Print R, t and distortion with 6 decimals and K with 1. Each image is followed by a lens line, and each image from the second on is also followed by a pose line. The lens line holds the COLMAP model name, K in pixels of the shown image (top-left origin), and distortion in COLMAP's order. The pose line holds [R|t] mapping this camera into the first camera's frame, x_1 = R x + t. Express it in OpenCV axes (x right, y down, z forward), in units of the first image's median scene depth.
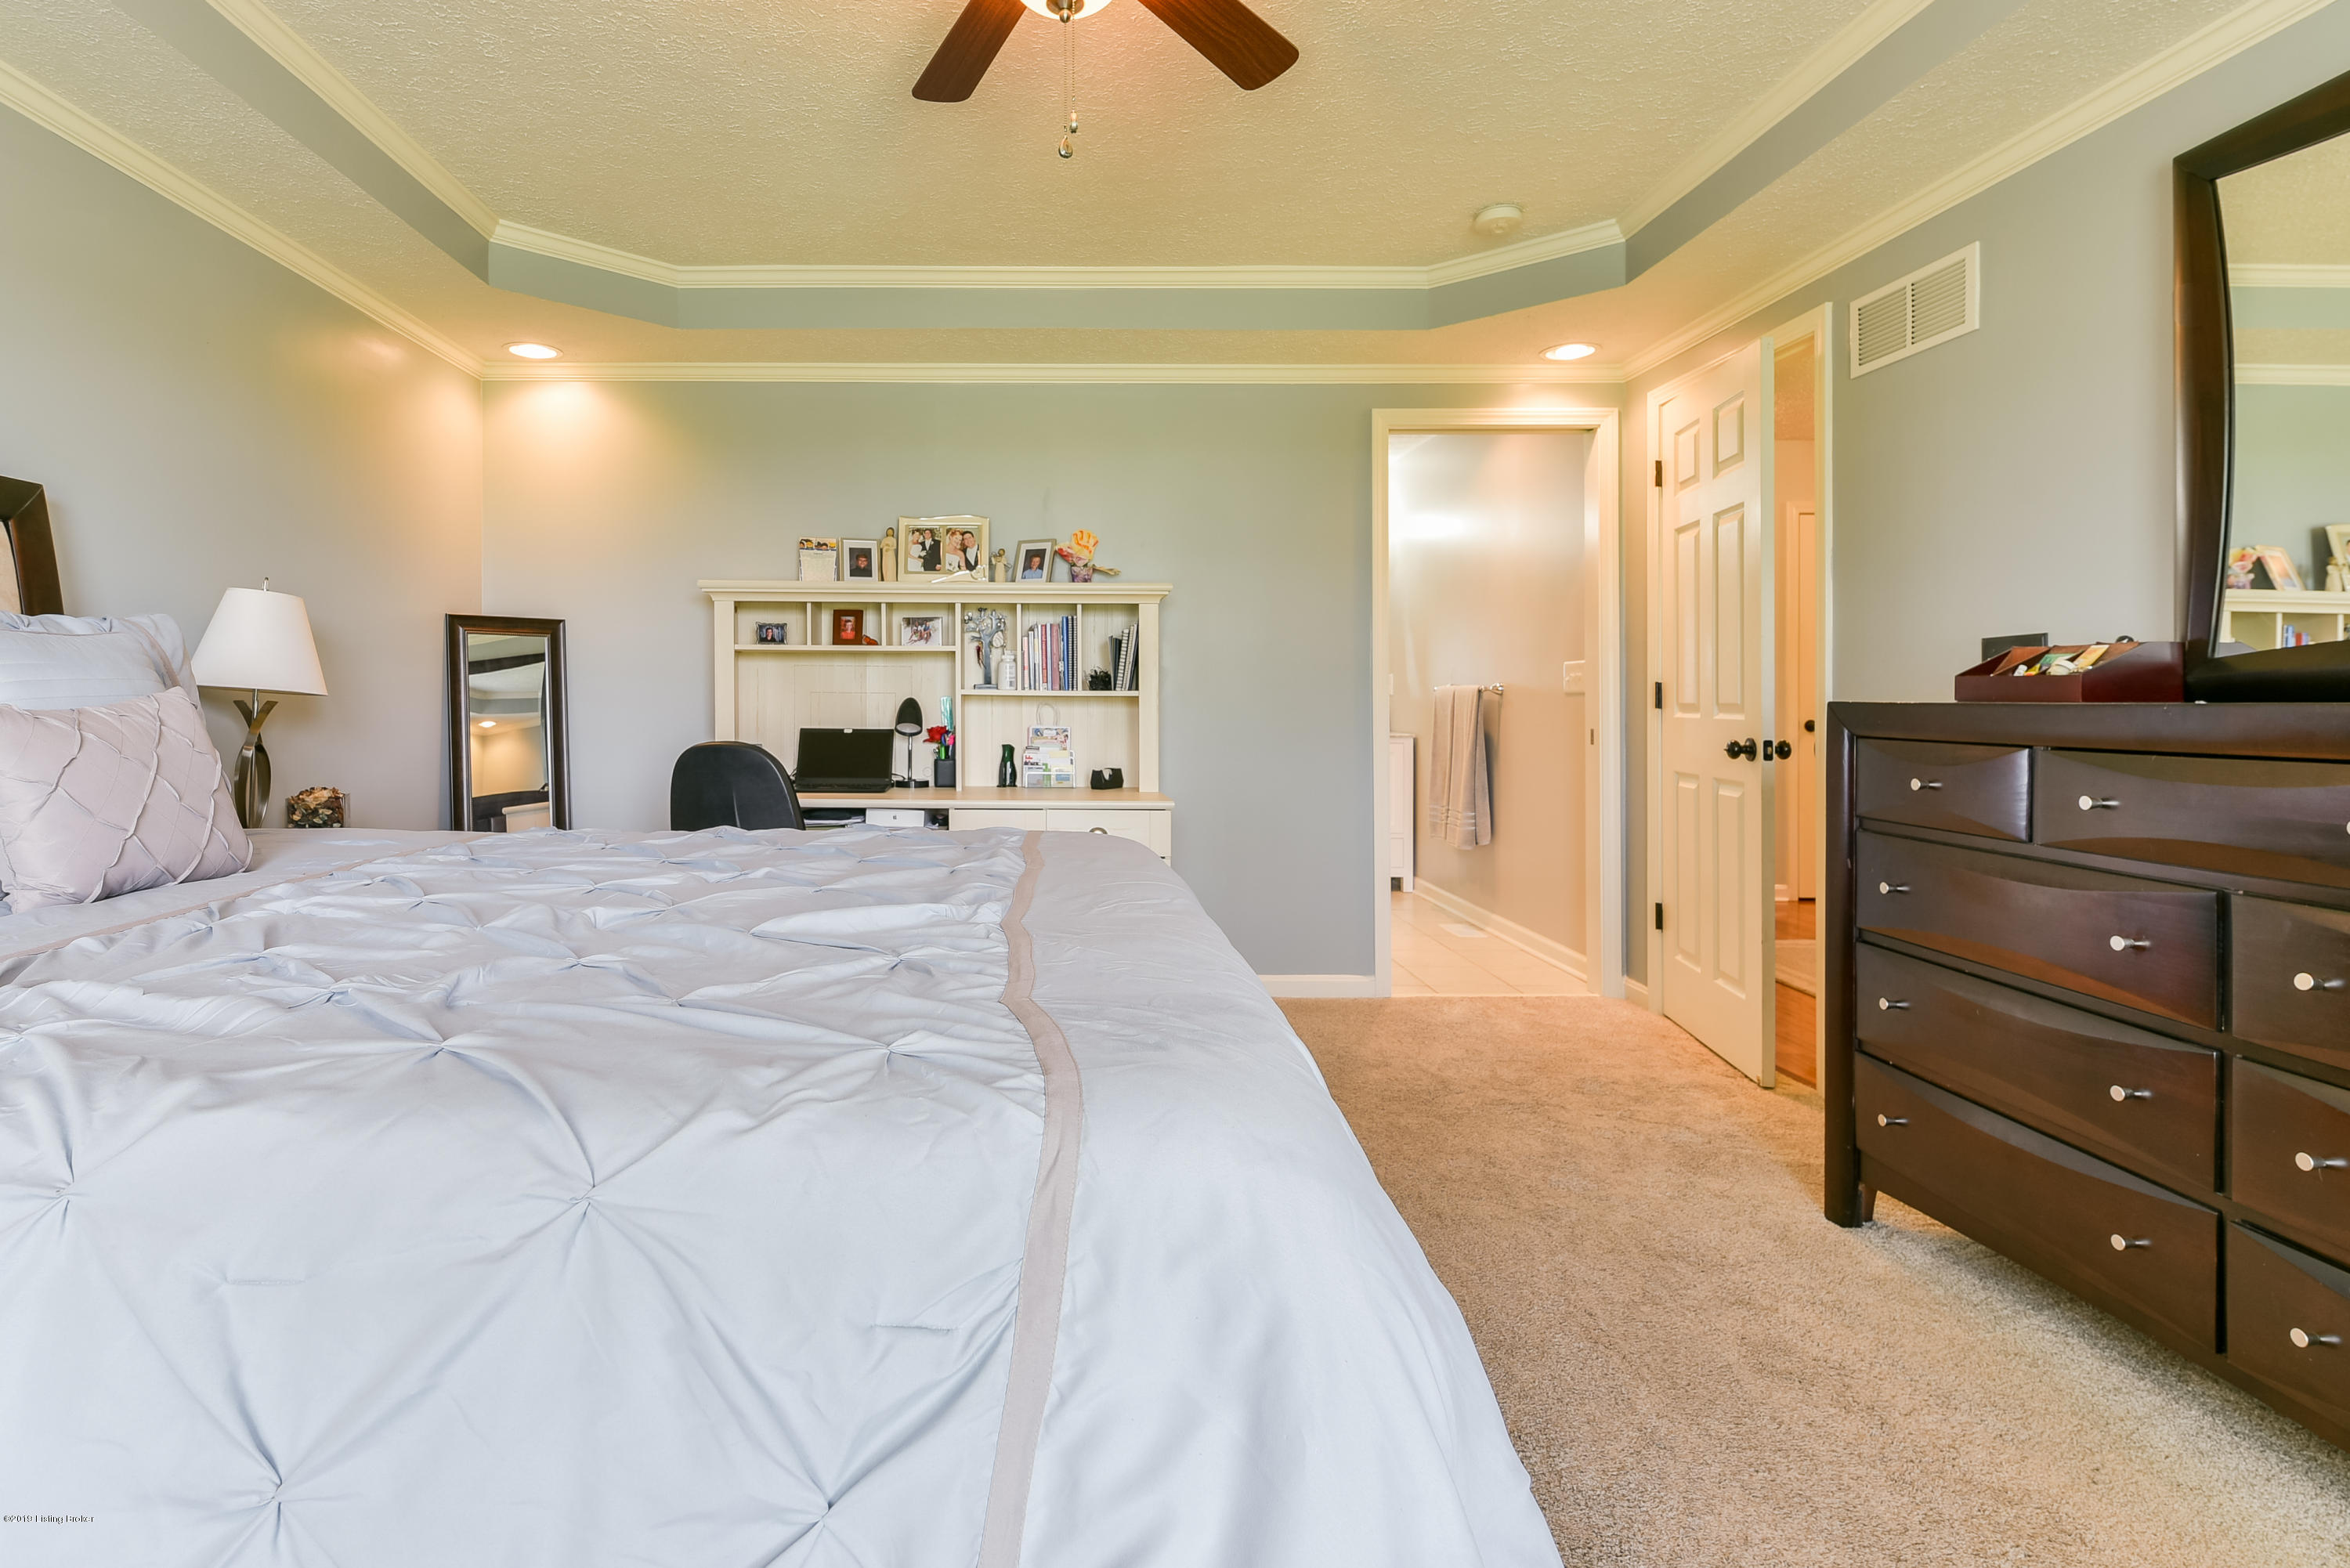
lens RADIAL K [[1134.2, 0, 1175.8], [0, 1134.2, 713.7], [0, 0, 1]] dist [0.001358, 0.000017]
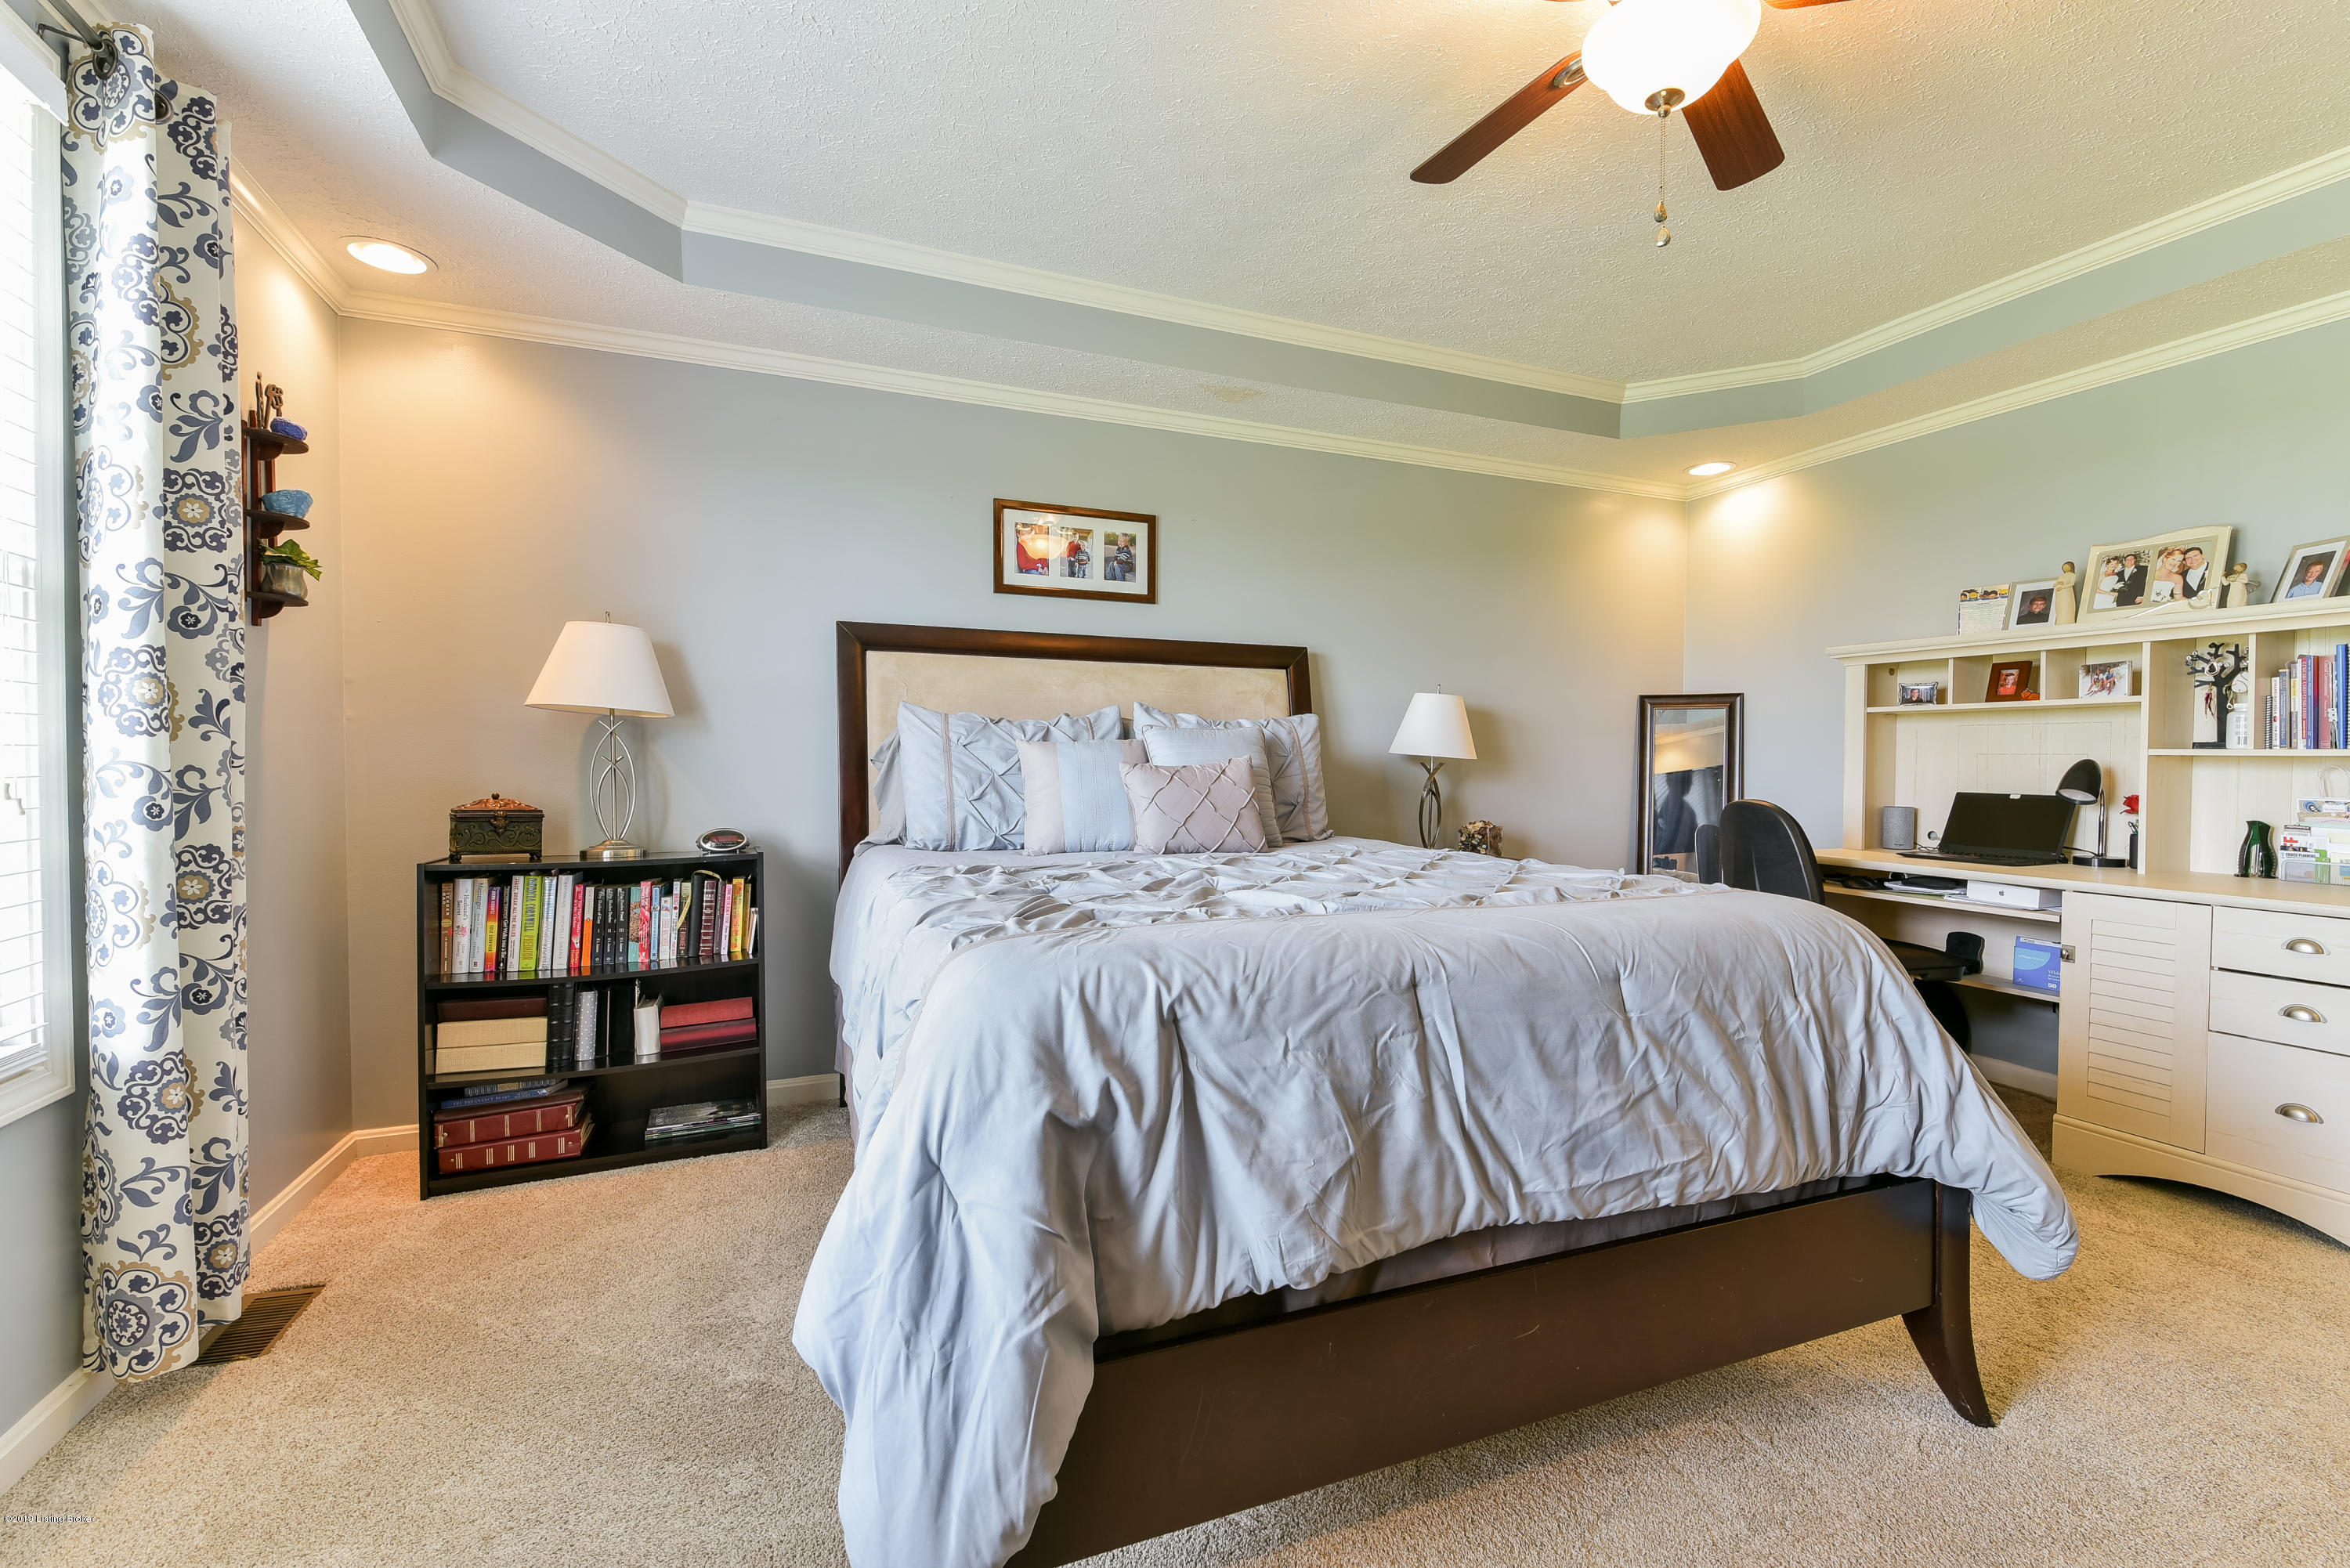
lens RADIAL K [[1039.4, 0, 1175.0], [0, 1039.4, 784.0], [0, 0, 1]] dist [0.000126, -0.000224]
pose [[0.359456, 0.018438, -0.932980, 0.241887], [-0.011750, 0.999815, 0.015232, 0.000524], [0.933088, 0.005487, 0.359606, 0.083816]]
